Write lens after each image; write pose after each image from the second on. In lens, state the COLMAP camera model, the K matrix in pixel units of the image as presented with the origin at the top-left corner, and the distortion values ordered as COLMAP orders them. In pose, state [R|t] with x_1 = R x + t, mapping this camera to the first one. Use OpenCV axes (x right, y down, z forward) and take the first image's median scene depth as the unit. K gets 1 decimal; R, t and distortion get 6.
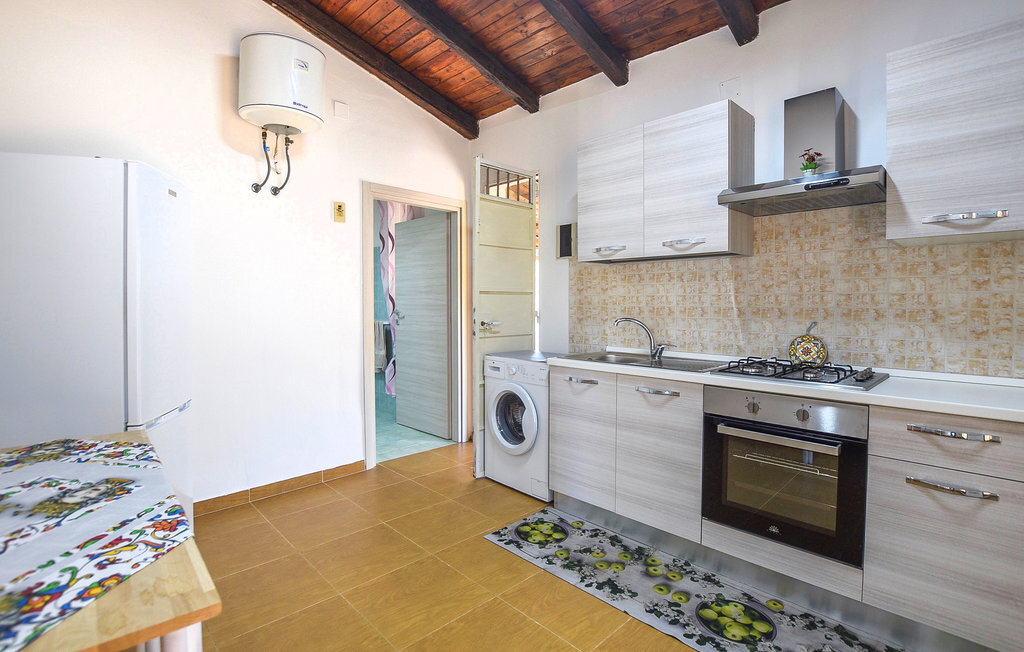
lens RADIAL K [[470.5, 0, 513.0], [0, 470.5, 310.7], [0, 0, 1]] dist [-0.034513, -0.000128]
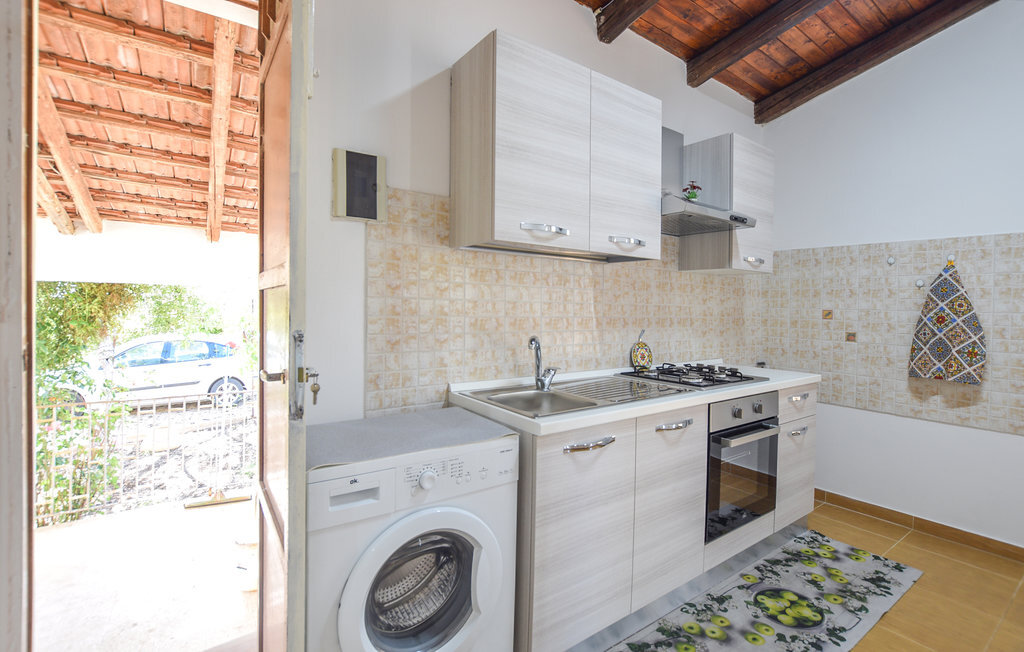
lens RADIAL K [[470.5, 0, 513.0], [0, 470.5, 310.7], [0, 0, 1]] dist [-0.034513, -0.000128]
pose [[0.143449, -0.011794, 0.989587, -0.477571], [-0.002434, 0.999922, 0.012270, -0.032368], [-0.989655, -0.004168, 0.143409, 1.042623]]
